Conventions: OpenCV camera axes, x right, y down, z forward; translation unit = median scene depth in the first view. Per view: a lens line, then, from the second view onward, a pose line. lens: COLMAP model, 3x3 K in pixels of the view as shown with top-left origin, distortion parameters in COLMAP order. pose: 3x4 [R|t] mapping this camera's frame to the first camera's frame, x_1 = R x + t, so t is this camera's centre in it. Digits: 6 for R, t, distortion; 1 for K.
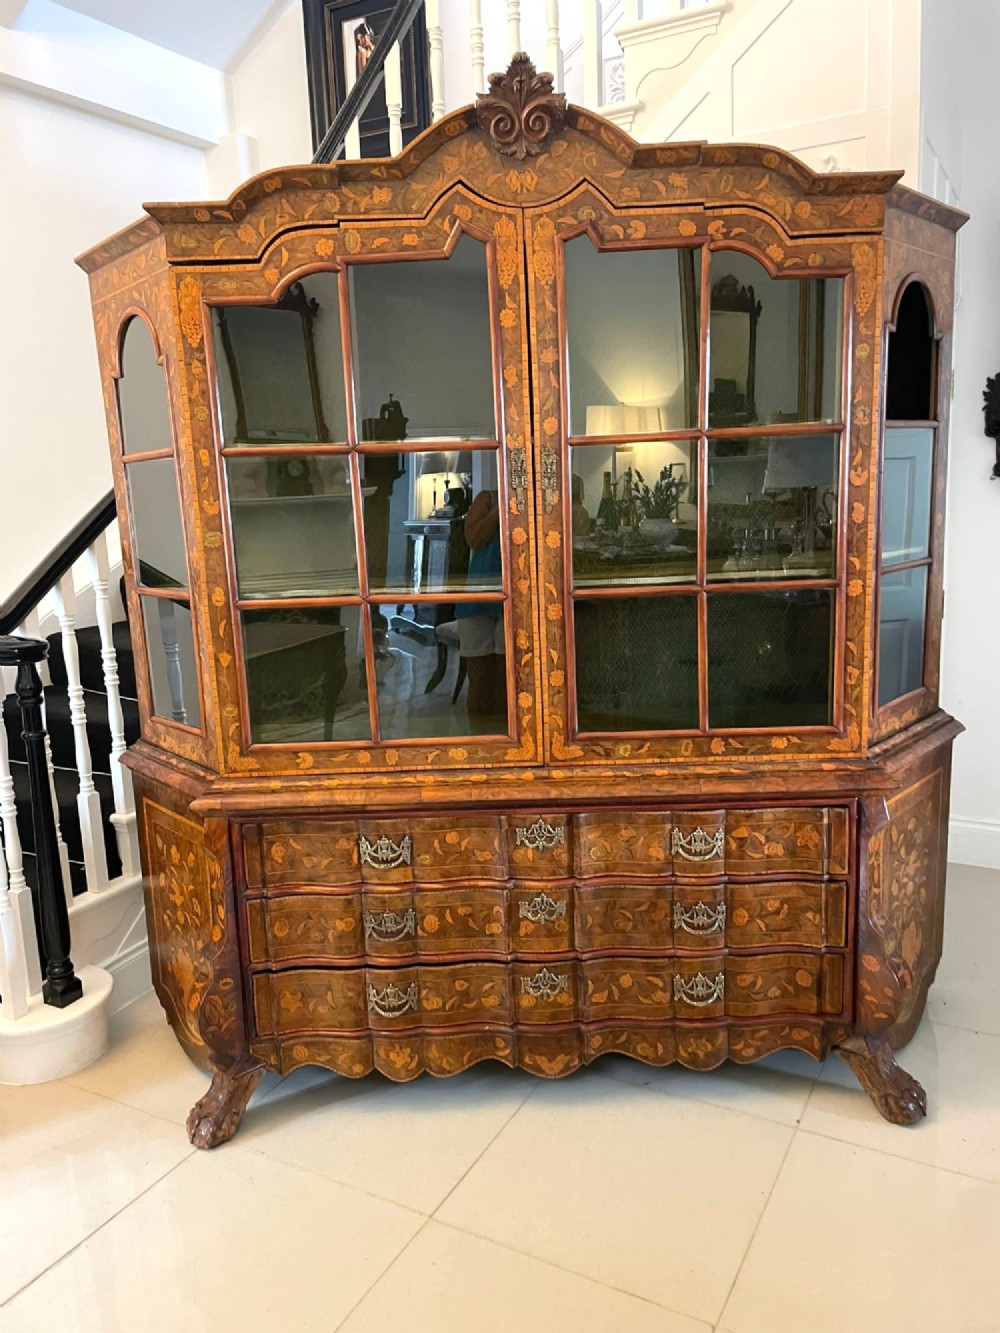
lens RADIAL K [[999.5, 0, 502.1], [0, 999.5, 659.2], [0, 0, 1]] dist [0.091476, -0.123987]
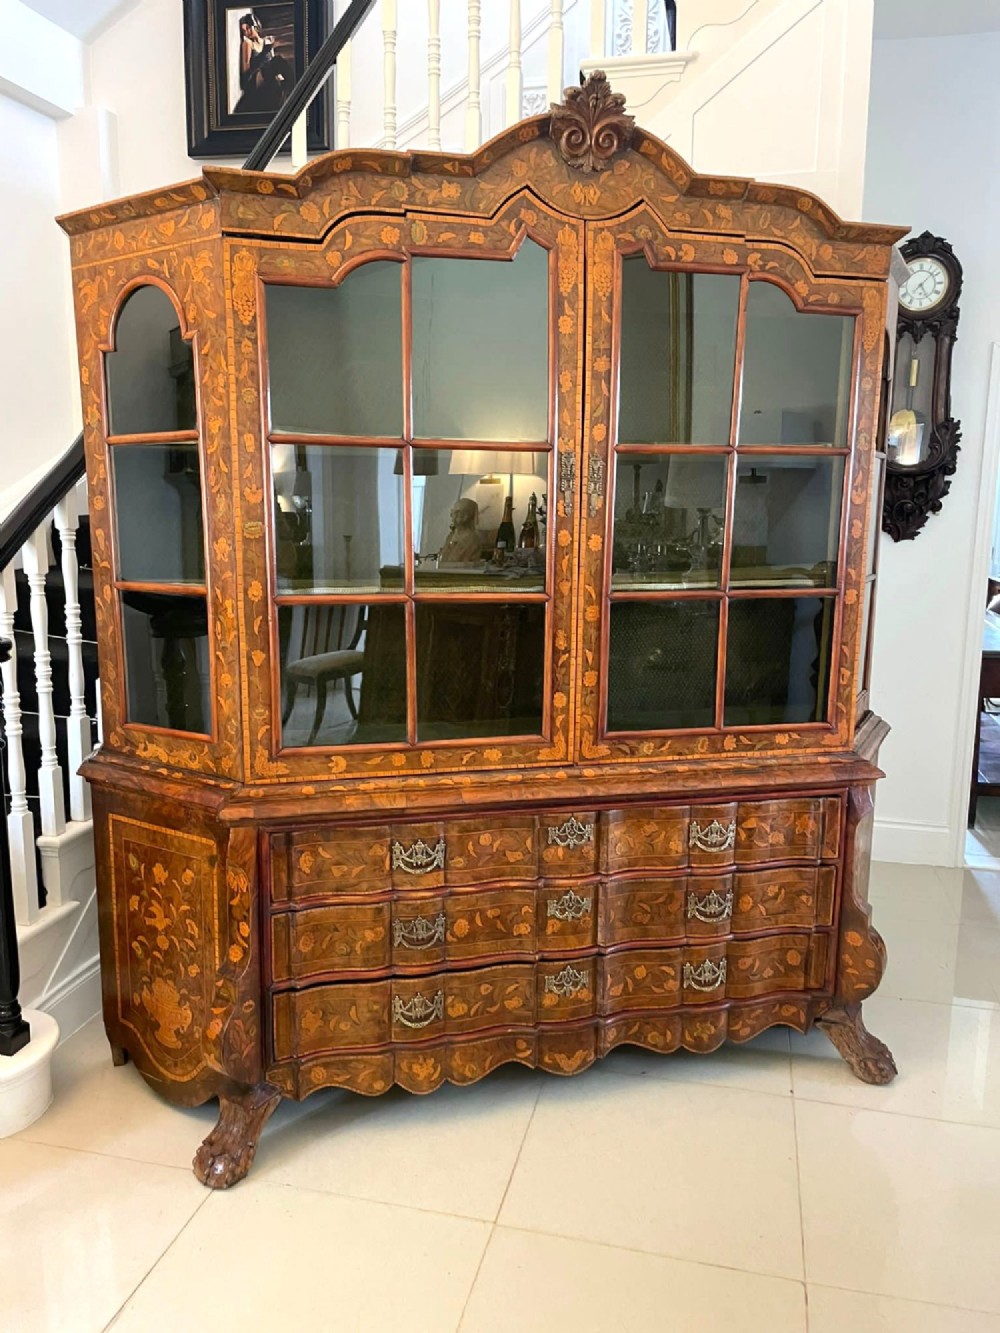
lens RADIAL K [[1001.1, 0, 497.1], [0, 1001.1, 664.0], [0, 0, 1]] dist [0.089572, -0.117887]
pose [[0.965168, 0.005671, 0.261569, -0.305392], [0.000047, 0.999761, -0.021851, 0.026390], [-0.261630, 0.021102, 0.964937, 0.033735]]
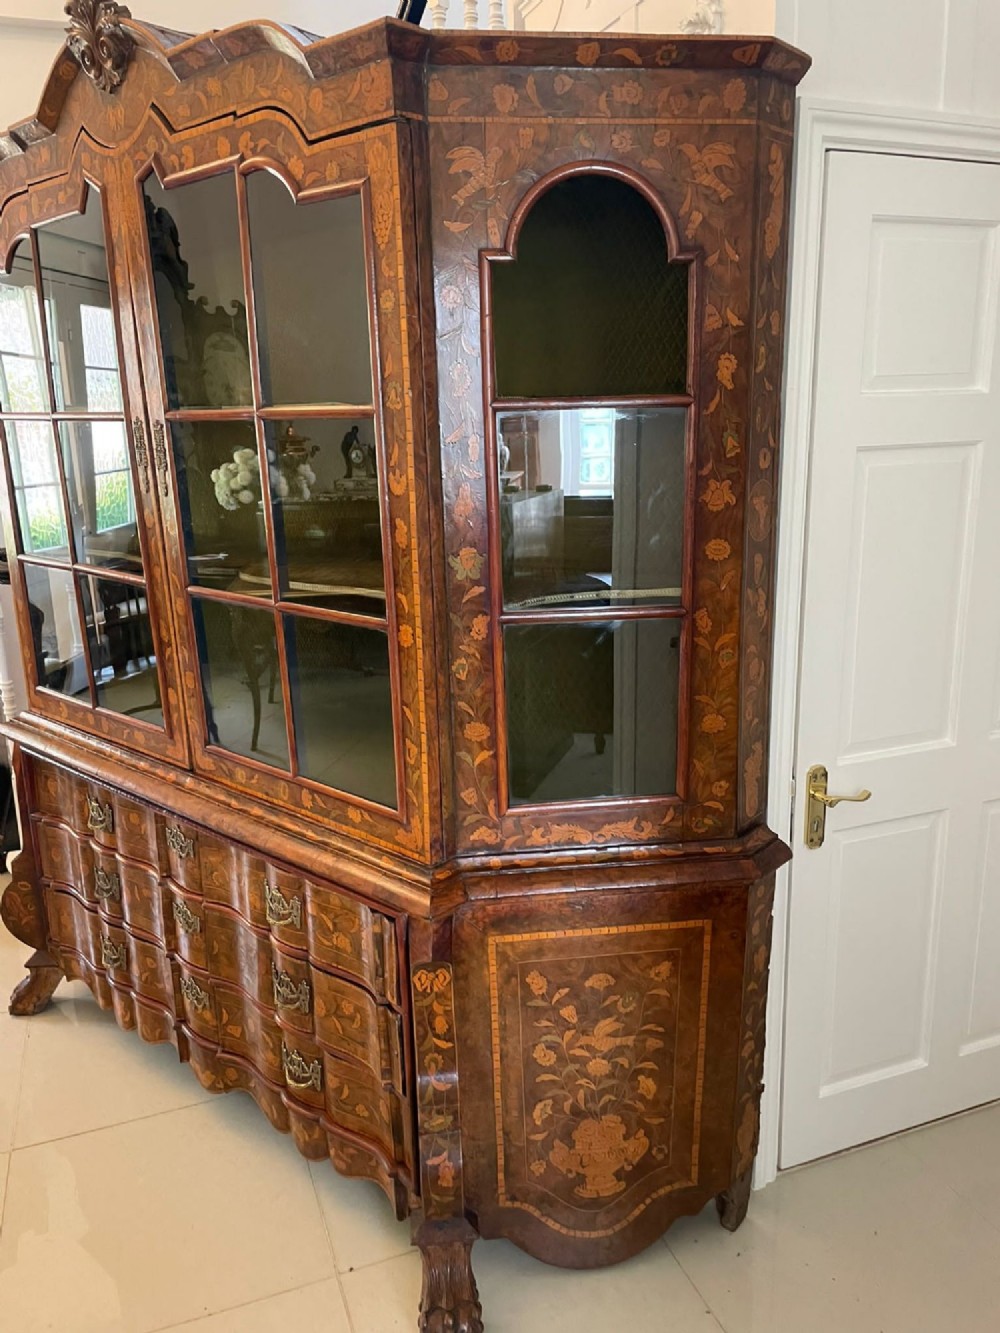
lens RADIAL K [[984.4, 0, 527.3], [0, 984.4, 668.9], [0, 0, 1]] dist [0.081247, -0.107804]
pose [[0.773073, 0.185106, -0.606708, 0.829468], [-0.131353, 0.982458, 0.132377, -0.148812], [0.620568, -0.022644, 0.783825, 0.485822]]
